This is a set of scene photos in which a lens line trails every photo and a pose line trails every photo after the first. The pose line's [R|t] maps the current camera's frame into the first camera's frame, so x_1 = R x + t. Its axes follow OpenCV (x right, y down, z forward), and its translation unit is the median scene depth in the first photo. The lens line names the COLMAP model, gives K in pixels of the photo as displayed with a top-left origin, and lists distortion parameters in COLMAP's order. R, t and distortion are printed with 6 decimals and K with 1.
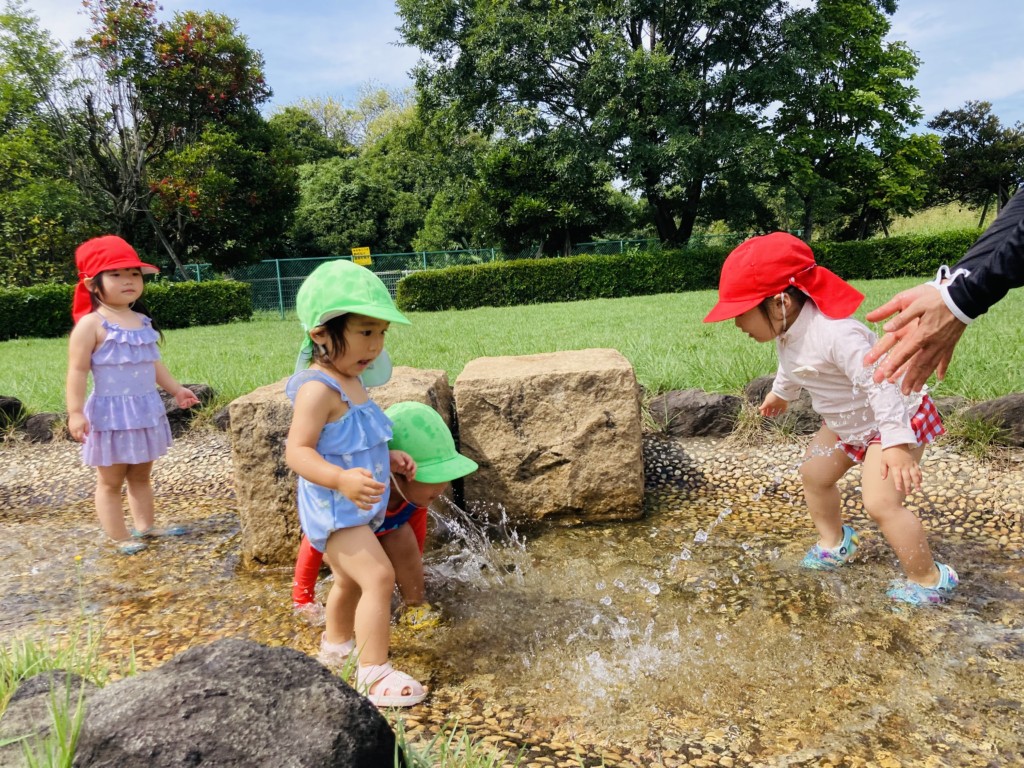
lens RADIAL K [[833.7, 0, 507.5], [0, 833.7, 381.7], [0, 0, 1]] dist [0.011355, -0.023186]
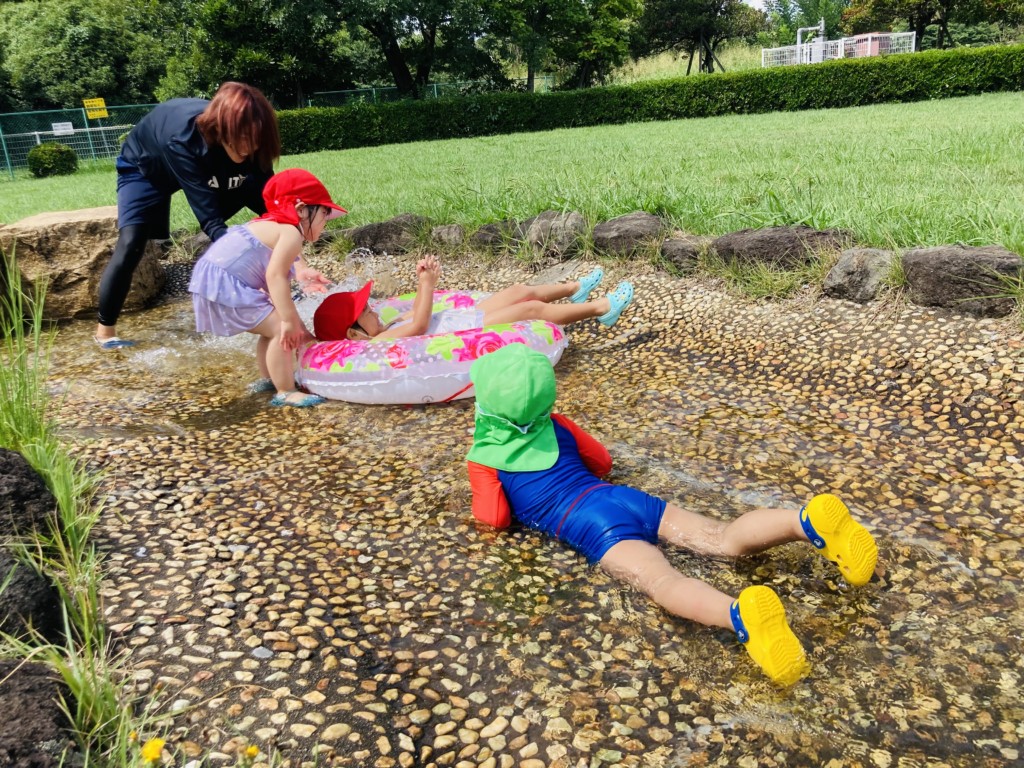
lens RADIAL K [[833.7, 0, 519.1], [0, 833.7, 367.7], [0, 0, 1]] dist [0.011355, -0.023186]
pose [[0.969119, -0.084892, 0.231520, 0.066169], [0.046215, 0.984765, 0.167636, 0.004752], [-0.242224, -0.151759, 0.958278, -0.100659]]
